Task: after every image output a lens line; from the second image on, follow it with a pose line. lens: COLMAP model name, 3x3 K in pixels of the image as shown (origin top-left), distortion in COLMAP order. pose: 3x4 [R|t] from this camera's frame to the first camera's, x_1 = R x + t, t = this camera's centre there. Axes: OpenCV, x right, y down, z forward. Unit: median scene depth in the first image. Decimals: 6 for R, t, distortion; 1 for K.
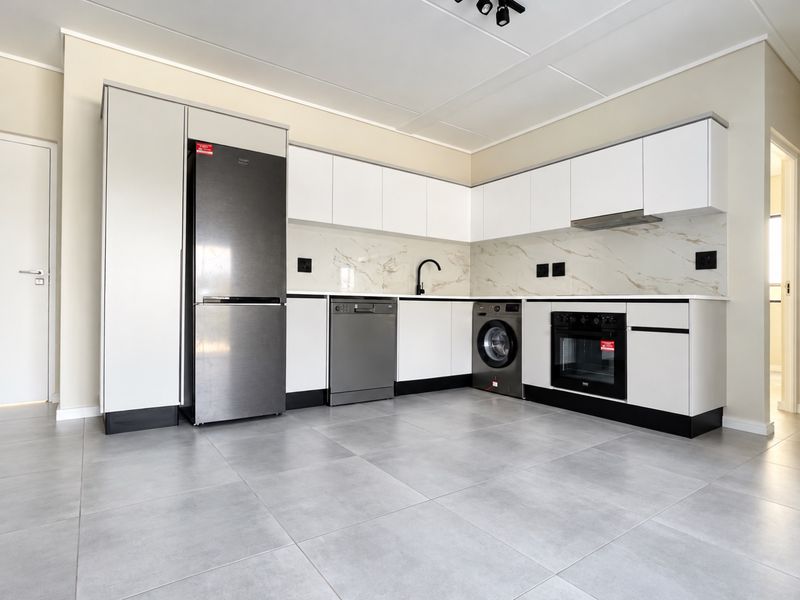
lens RADIAL K [[434.7, 0, 396.9], [0, 434.7, 302.2], [0, 0, 1]] dist [-0.018760, 0.000277]
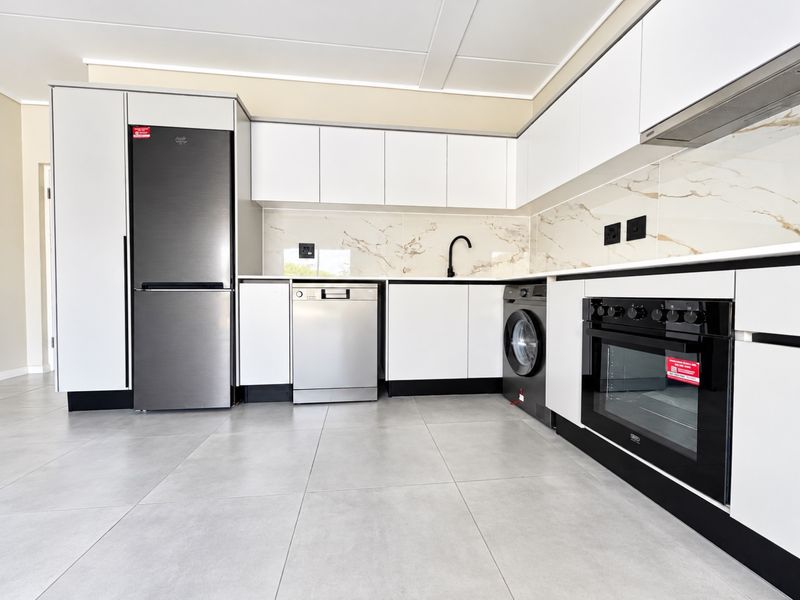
lens RADIAL K [[323.0, 0, 395.9], [0, 323.0, 308.0], [0, 0, 1]] dist [0.000144, 0.000232]
pose [[0.882074, 0.009211, -0.471021, 0.326769], [0.014155, 0.998839, 0.046040, 0.013201], [0.470898, -0.047278, 0.880920, 0.483999]]
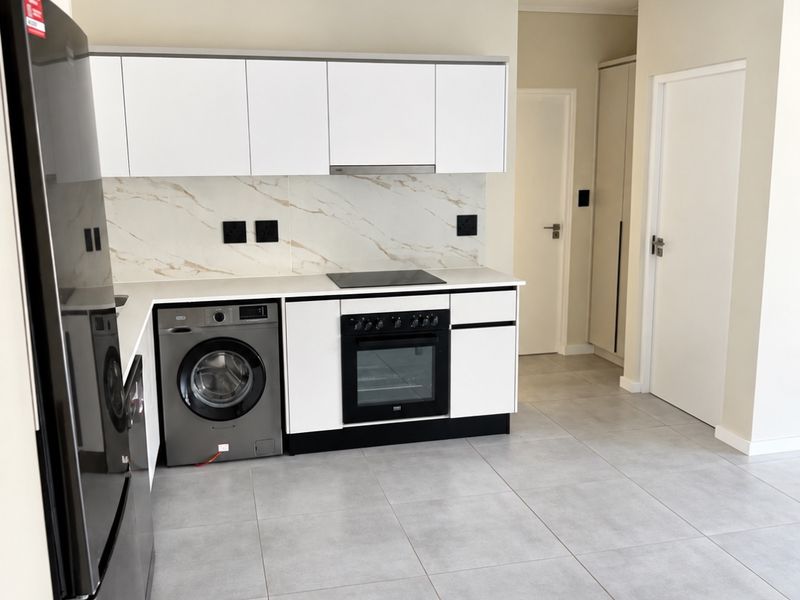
lens RADIAL K [[758.6, 0, 393.1], [0, 758.6, 294.4], [0, 0, 1]] dist [-0.000525, 0.000000]
pose [[0.371272, -0.186270, 0.909649, -0.617984], [0.006643, 0.980179, 0.198001, -0.224010], [-0.928500, -0.067470, 0.365151, 0.498384]]
